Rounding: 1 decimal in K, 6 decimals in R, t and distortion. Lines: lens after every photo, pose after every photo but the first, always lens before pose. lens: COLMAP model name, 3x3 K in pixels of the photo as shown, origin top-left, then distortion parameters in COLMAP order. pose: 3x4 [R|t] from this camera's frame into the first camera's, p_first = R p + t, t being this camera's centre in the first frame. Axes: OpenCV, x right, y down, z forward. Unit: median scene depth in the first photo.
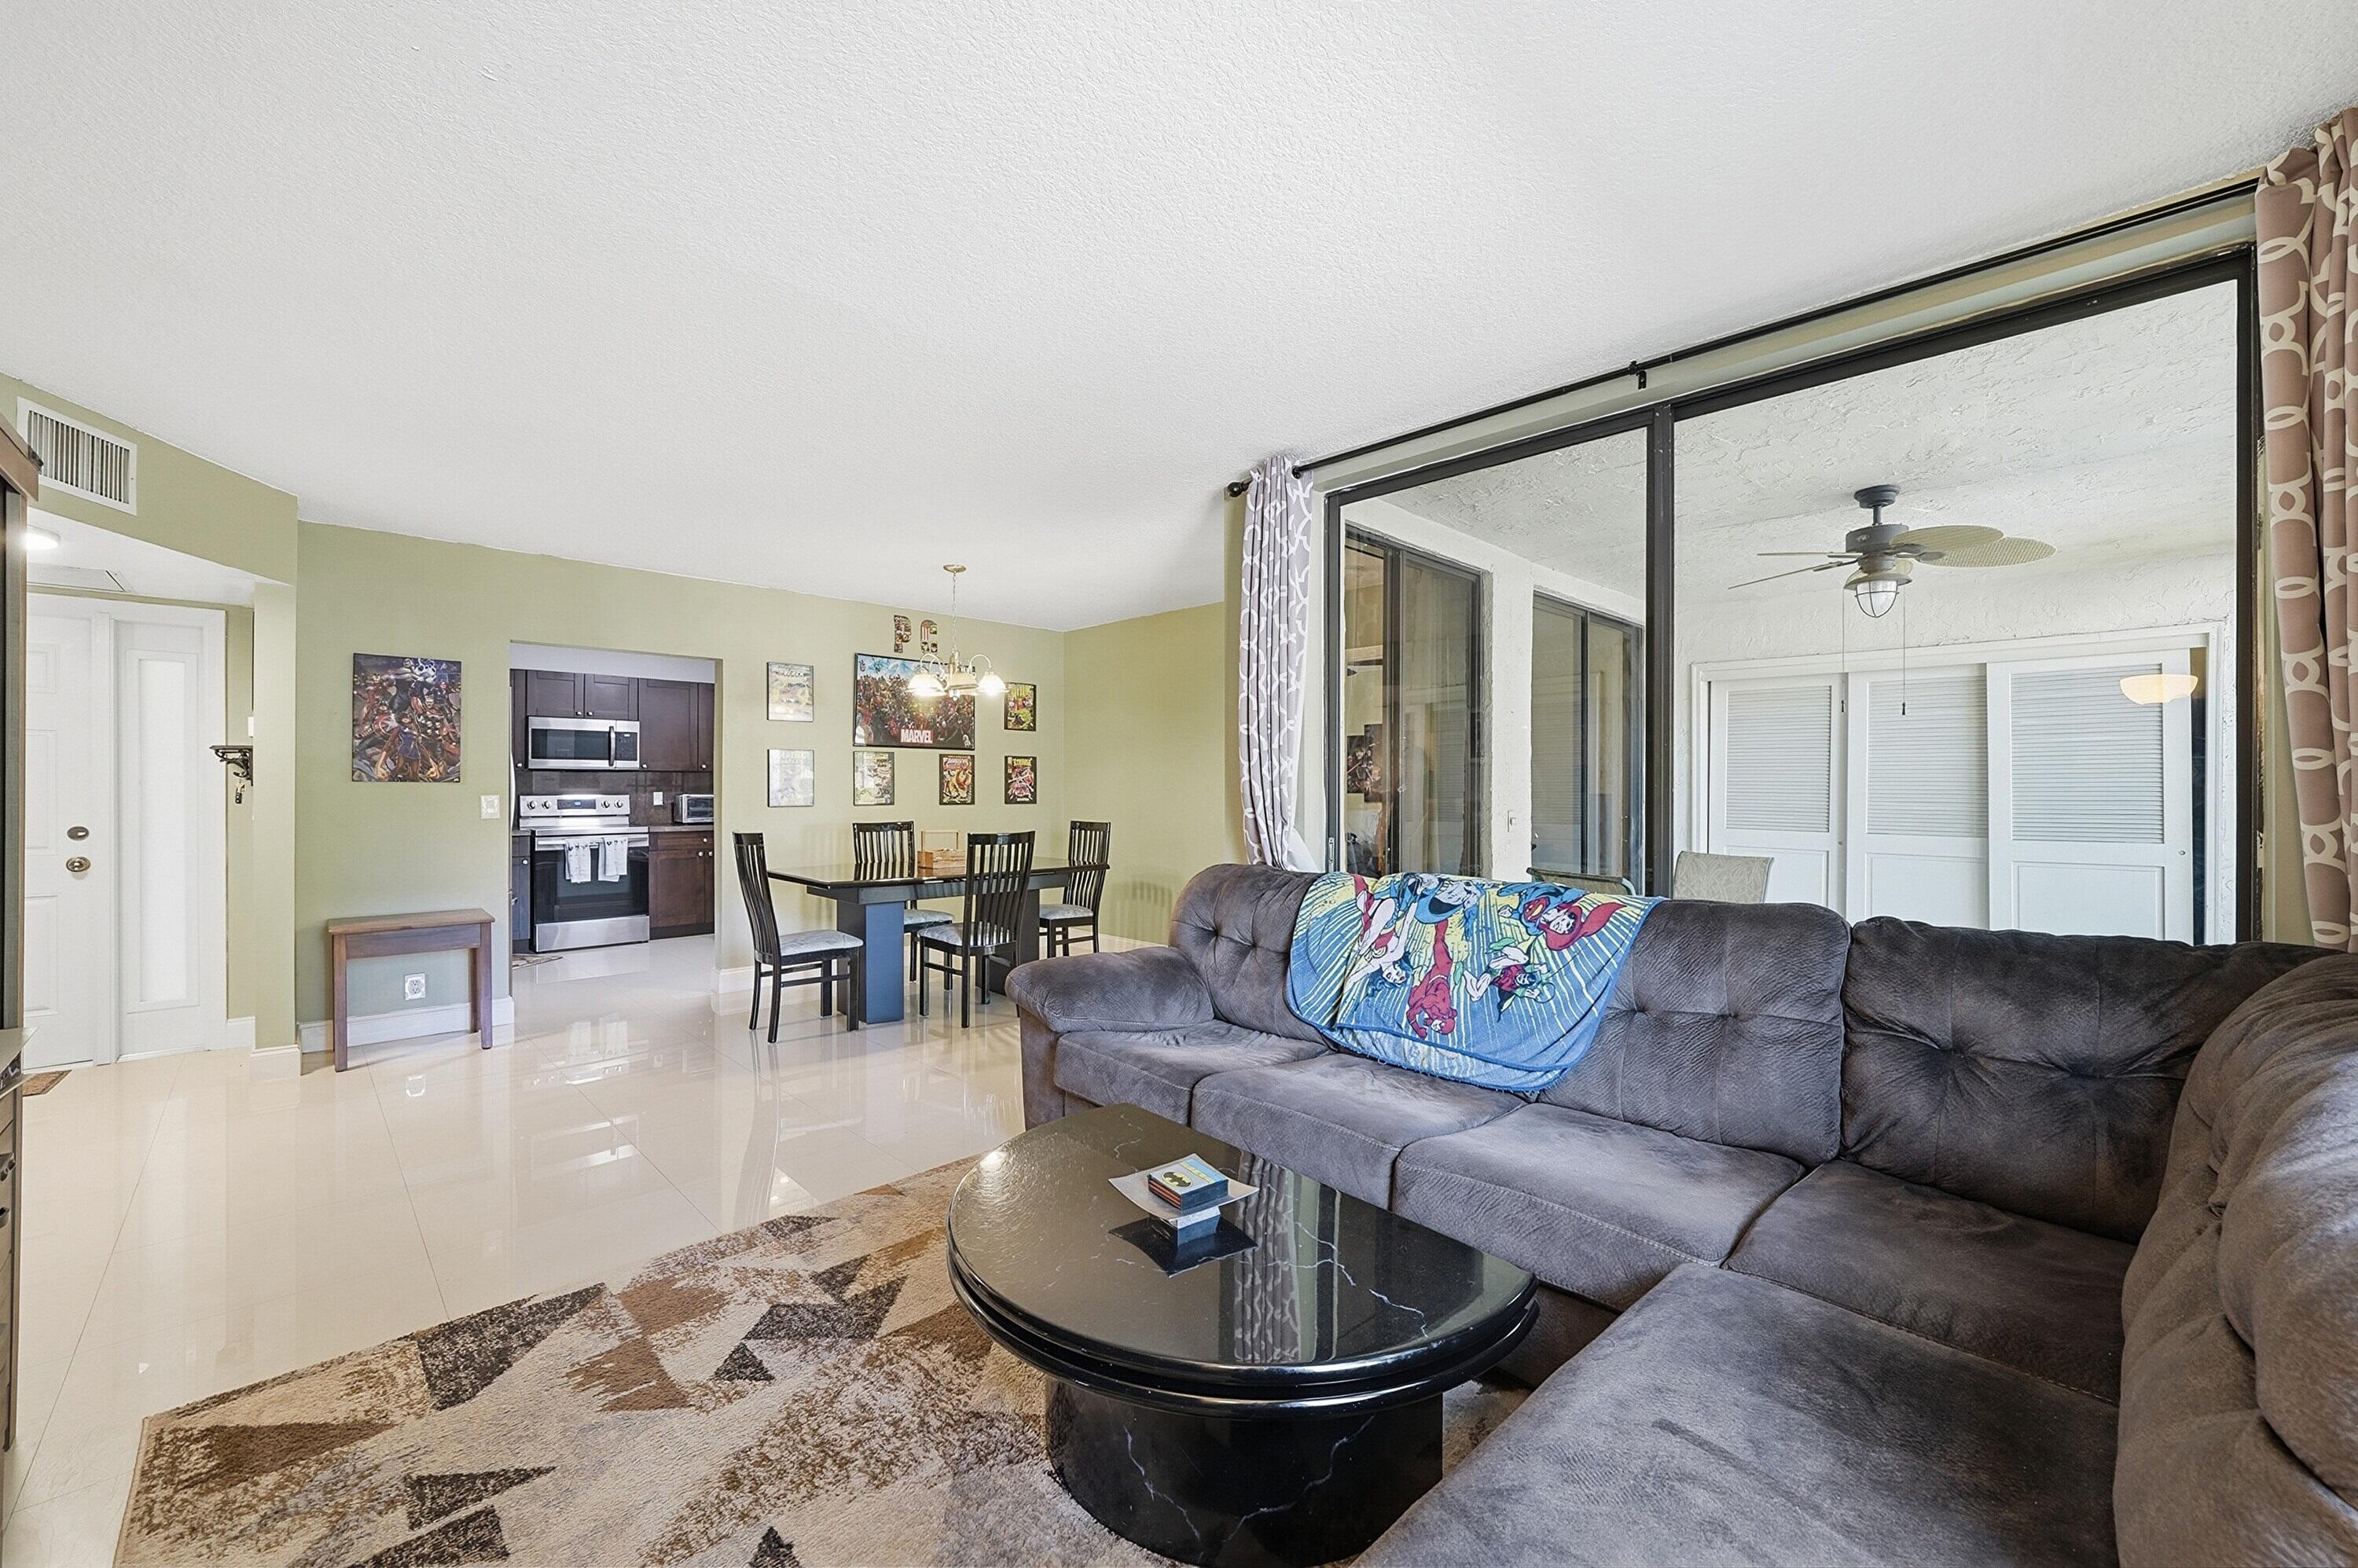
lens RADIAL K [[933.5, 0, 1178.2], [0, 933.5, 790.3], [0, 0, 1]] dist [-0.001736, 0.000040]
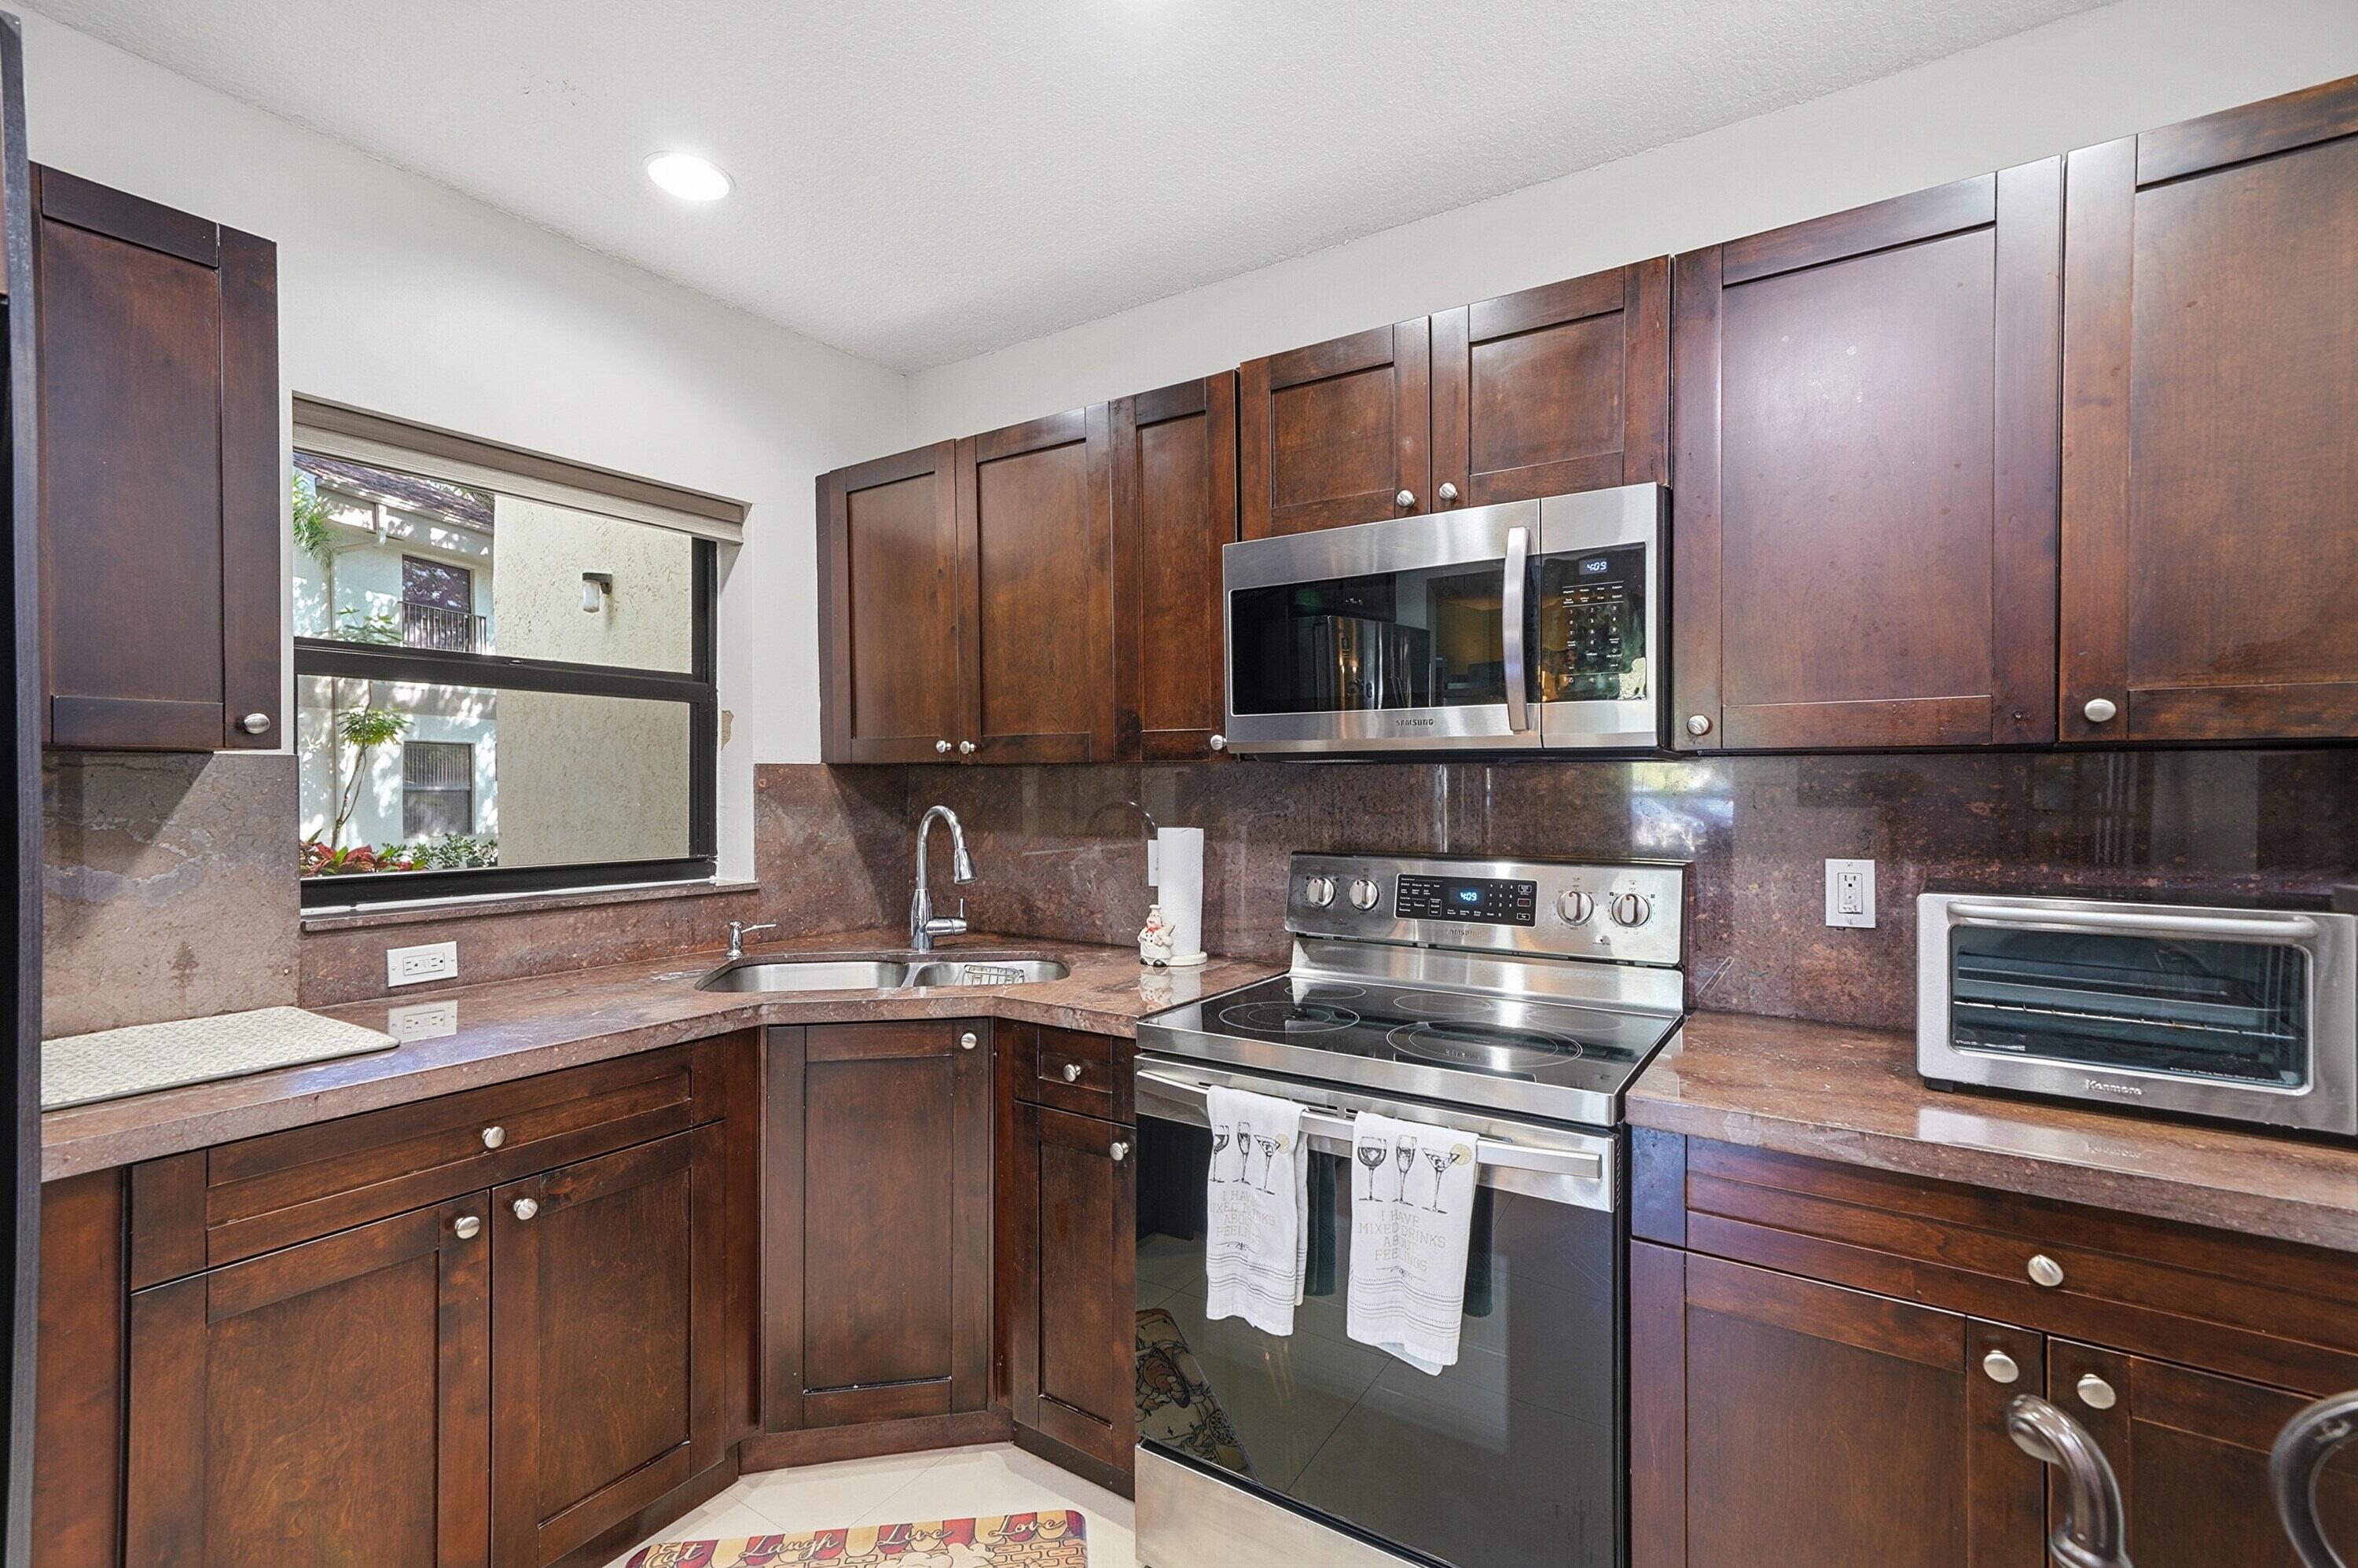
lens RADIAL K [[1058.7, 0, 1173.6], [0, 1058.7, 789.4], [0, 0, 1]] dist [0.007811, 0.000667]
pose [[0.206278, 0.005028, -0.978481, -0.440901], [-0.002138, 0.999987, 0.004688, -0.015820], [0.978491, 0.001125, 0.206286, 0.971670]]
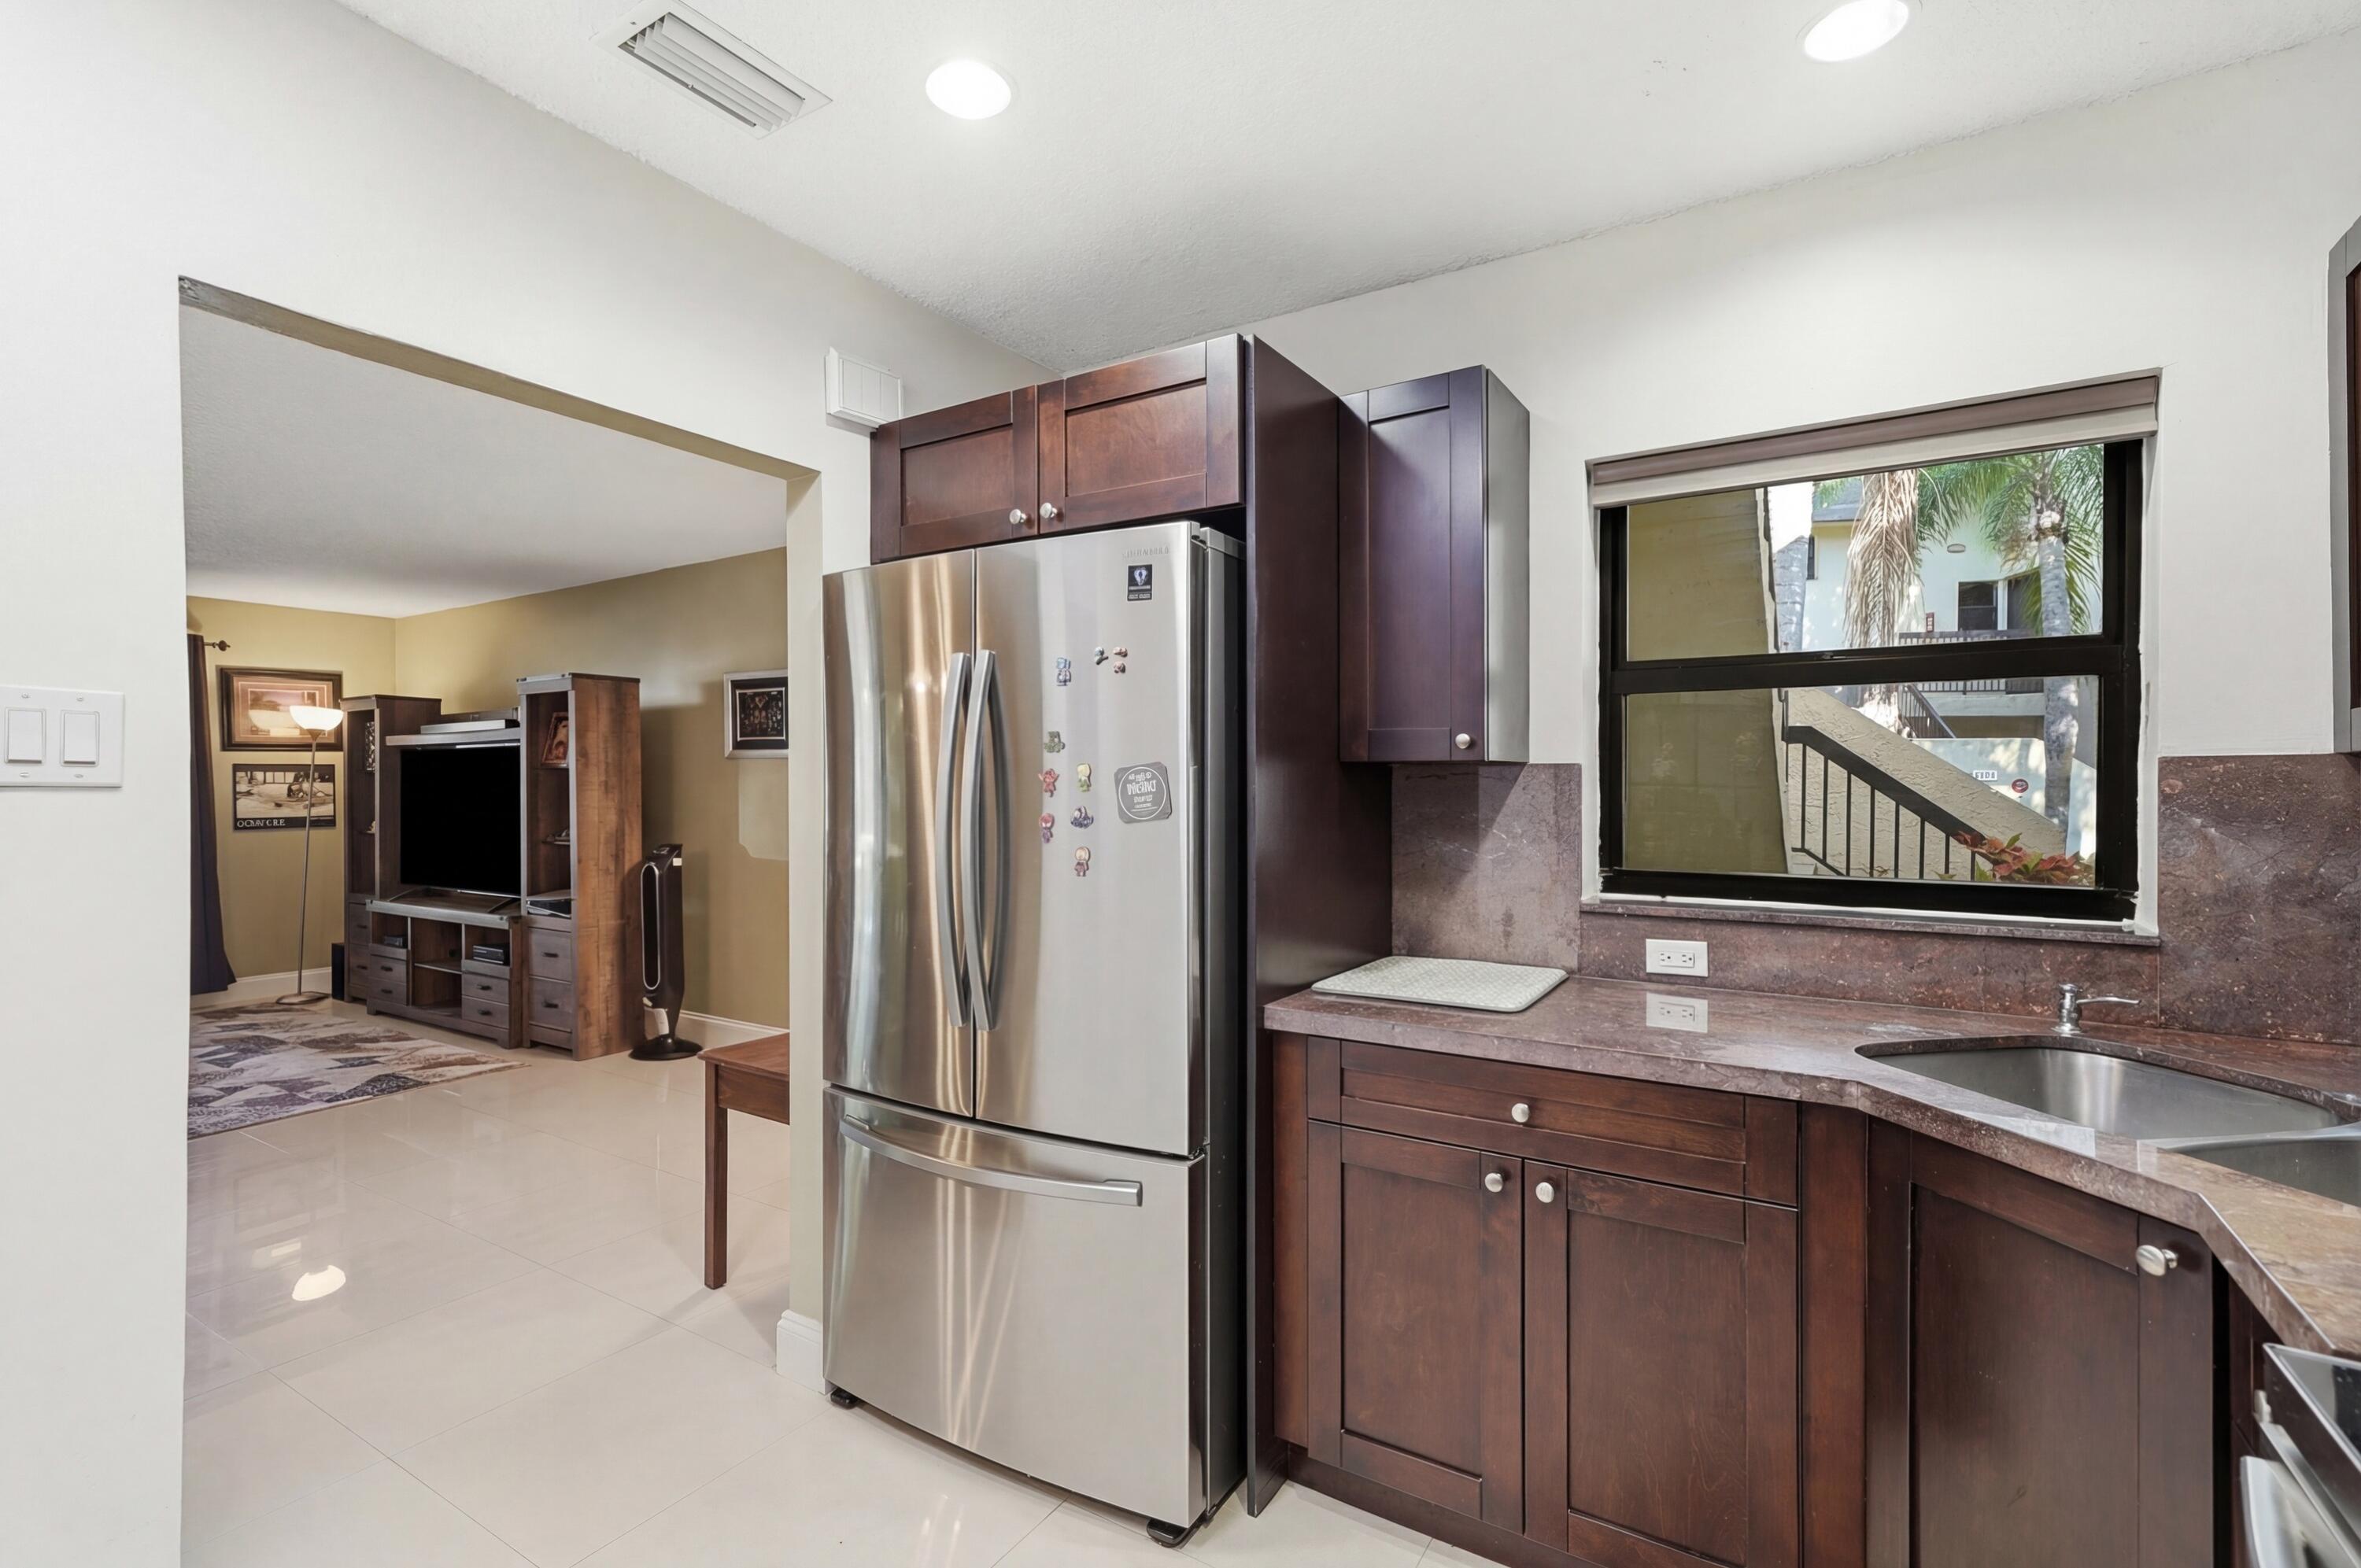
lens RADIAL K [[1059.9, 0, 1175.1], [0, 1059.9, 789.4], [0, 0, 1]] dist [0.007811, 0.000667]
pose [[-0.970532, 0.002825, -0.240956, -0.556908], [0.001123, 0.999973, 0.007201, -0.017556], [0.240970, 0.006718, -0.970509, 1.098977]]
